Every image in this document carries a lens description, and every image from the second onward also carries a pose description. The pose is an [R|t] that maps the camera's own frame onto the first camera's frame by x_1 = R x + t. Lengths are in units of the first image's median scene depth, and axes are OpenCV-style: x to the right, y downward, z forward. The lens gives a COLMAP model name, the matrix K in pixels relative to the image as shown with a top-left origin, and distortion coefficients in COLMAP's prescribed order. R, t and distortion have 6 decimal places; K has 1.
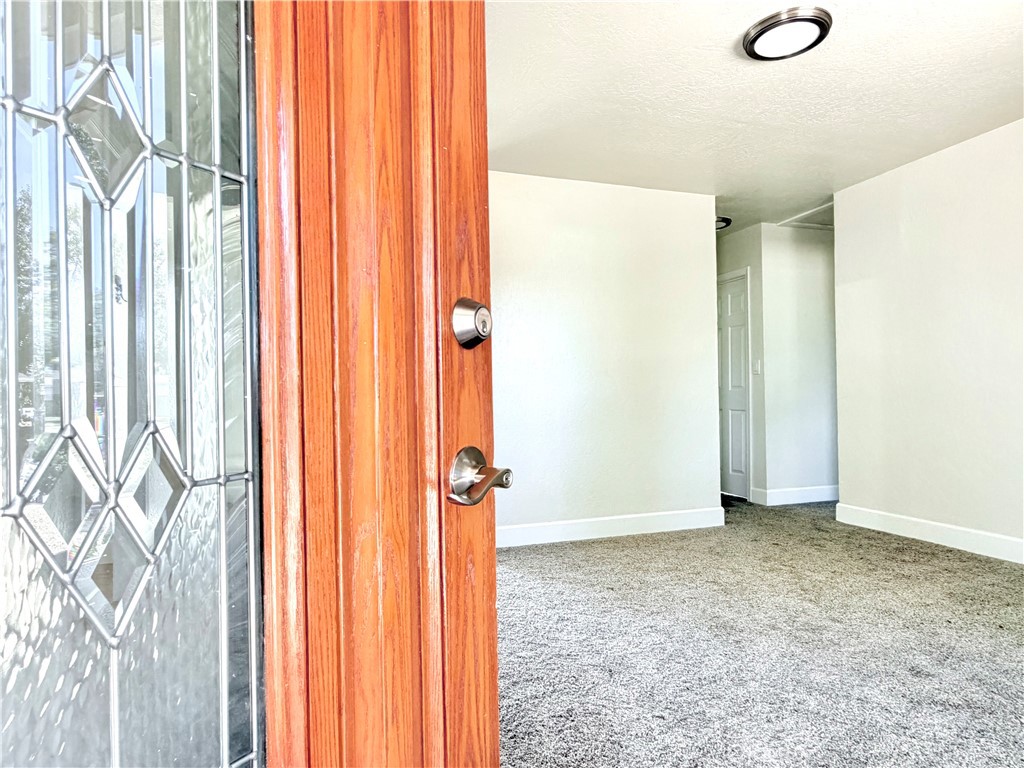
lens RADIAL K [[595.0, 0, 510.3], [0, 595.0, 390.1], [0, 0, 1]] dist [-0.003539, -0.001044]
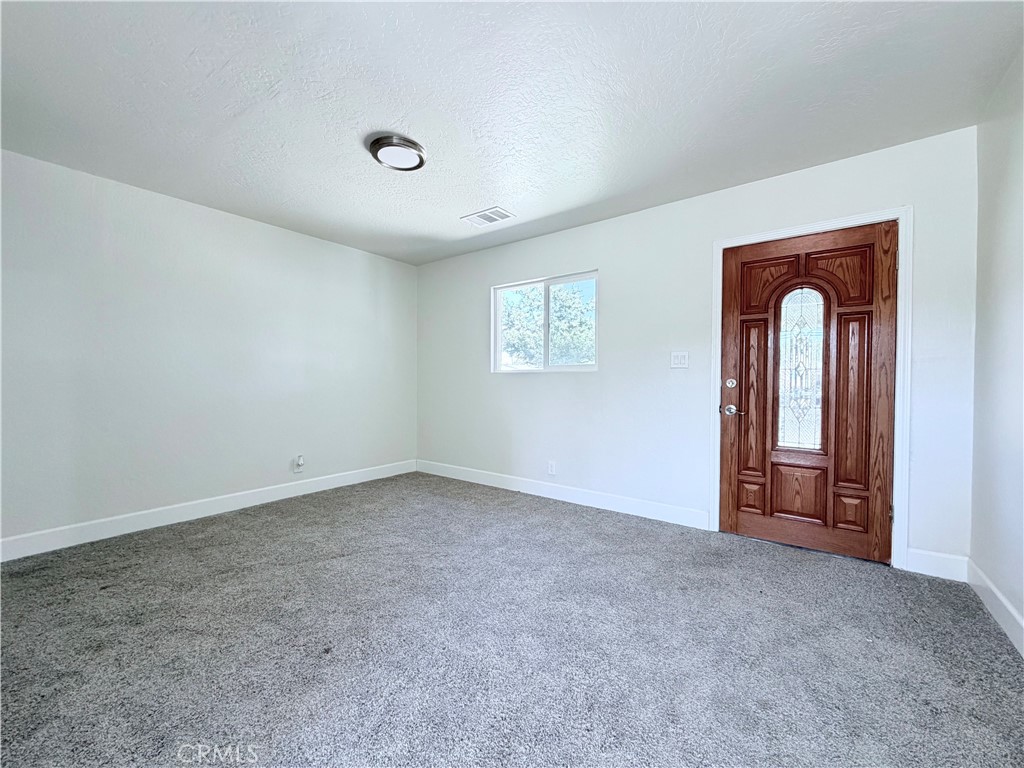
lens RADIAL K [[409.6, 0, 513.6], [0, 409.6, 385.8], [0, 0, 1]] dist [0.000603, 0.000256]
pose [[-0.565202, 0.001265, 0.824951, -0.373698], [0.000136, 0.999999, -0.001440, -0.018944], [-0.824952, -0.000702, -0.565202, 0.959658]]
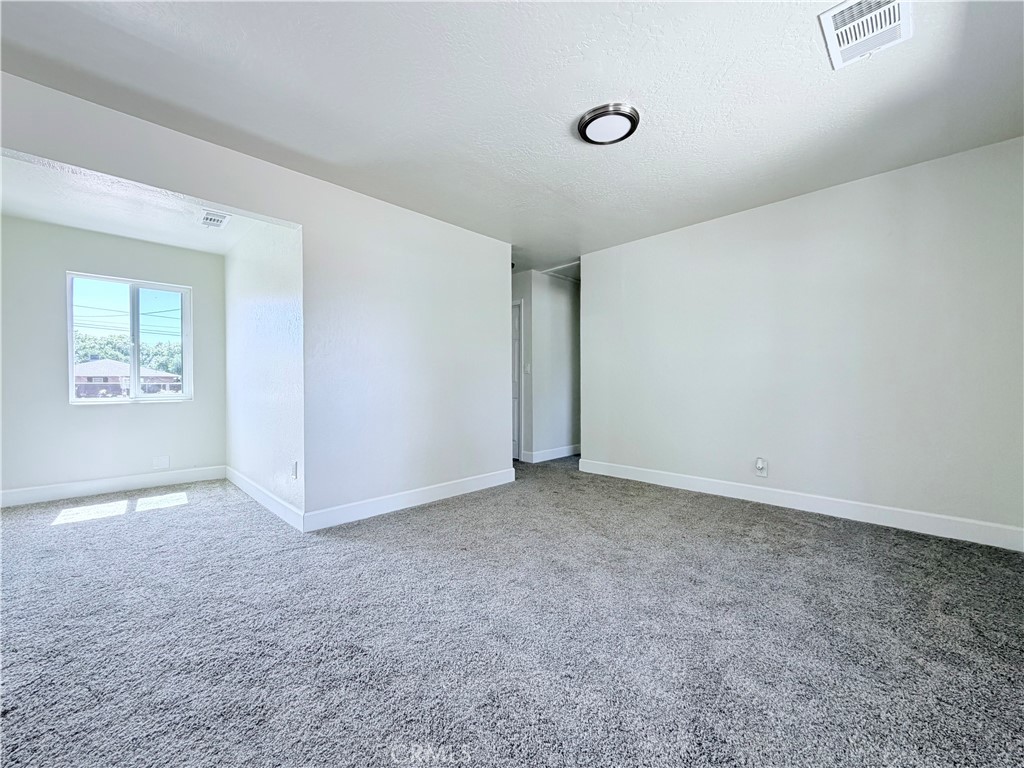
lens RADIAL K [[409.6, 0, 513.6], [0, 409.6, 385.8], [0, 0, 1]] dist [0.000603, 0.000256]
pose [[0.894743, 0.005410, 0.446548, -0.101546], [-0.009986, 0.999919, 0.007896, -0.006573], [-0.446469, -0.011524, 0.894725, 0.183116]]
